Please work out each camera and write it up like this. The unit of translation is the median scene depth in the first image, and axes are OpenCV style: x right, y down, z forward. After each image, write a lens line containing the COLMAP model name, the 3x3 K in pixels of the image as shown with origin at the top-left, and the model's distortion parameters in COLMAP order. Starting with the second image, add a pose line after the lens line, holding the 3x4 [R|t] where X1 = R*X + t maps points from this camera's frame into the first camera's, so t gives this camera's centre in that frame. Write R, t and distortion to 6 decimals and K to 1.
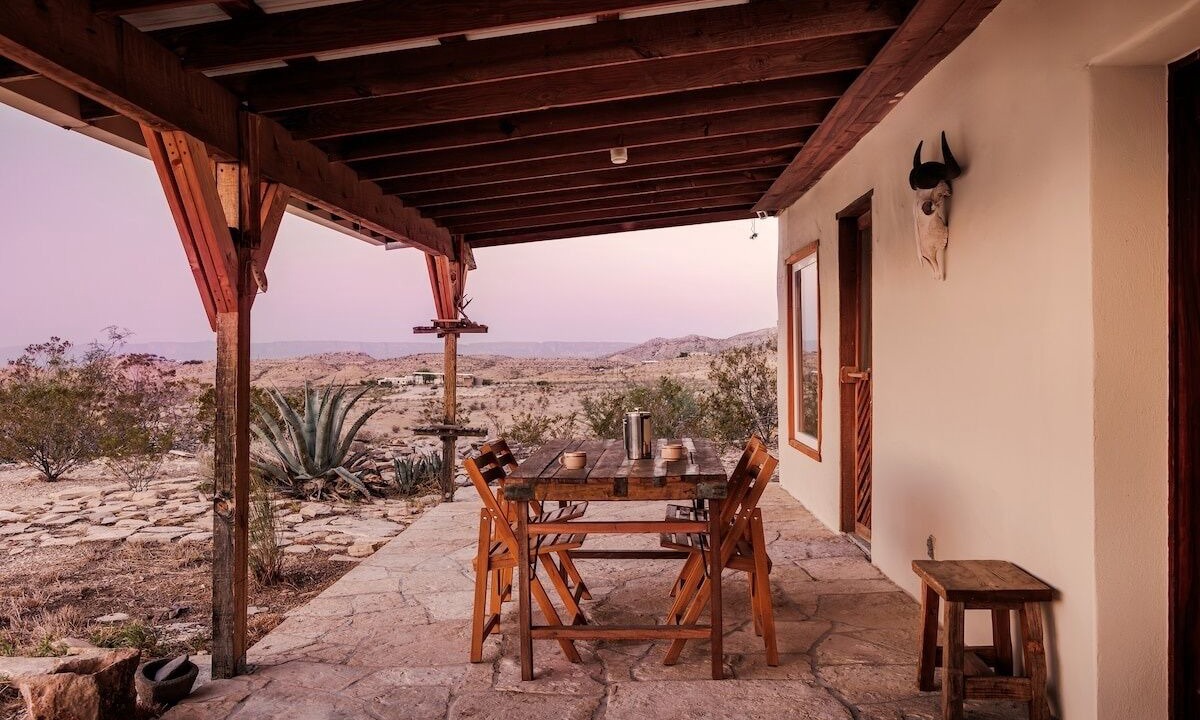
lens RADIAL K [[1203.3, 0, 600.0], [0, 1203.3, 360.0], [0, 0, 1]] dist [0.013621, 0.013245]
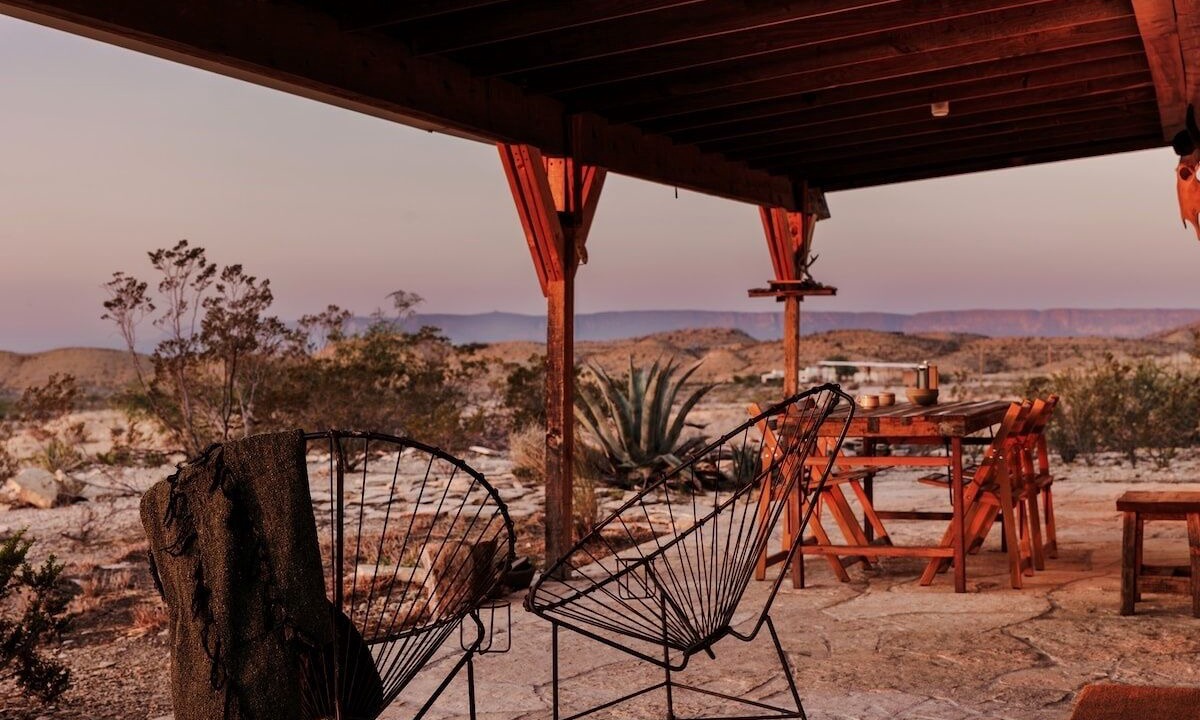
lens RADIAL K [[487.7, 0, 586.4], [0, 487.7, 358.6], [0, 0, 1]] dist [0.000163, 0.000046]
pose [[0.962943, 0.024645, -0.268578, -0.171386], [0.003316, 0.994660, 0.103157, -0.014399], [0.269686, -0.100225, 0.957718, 0.623452]]
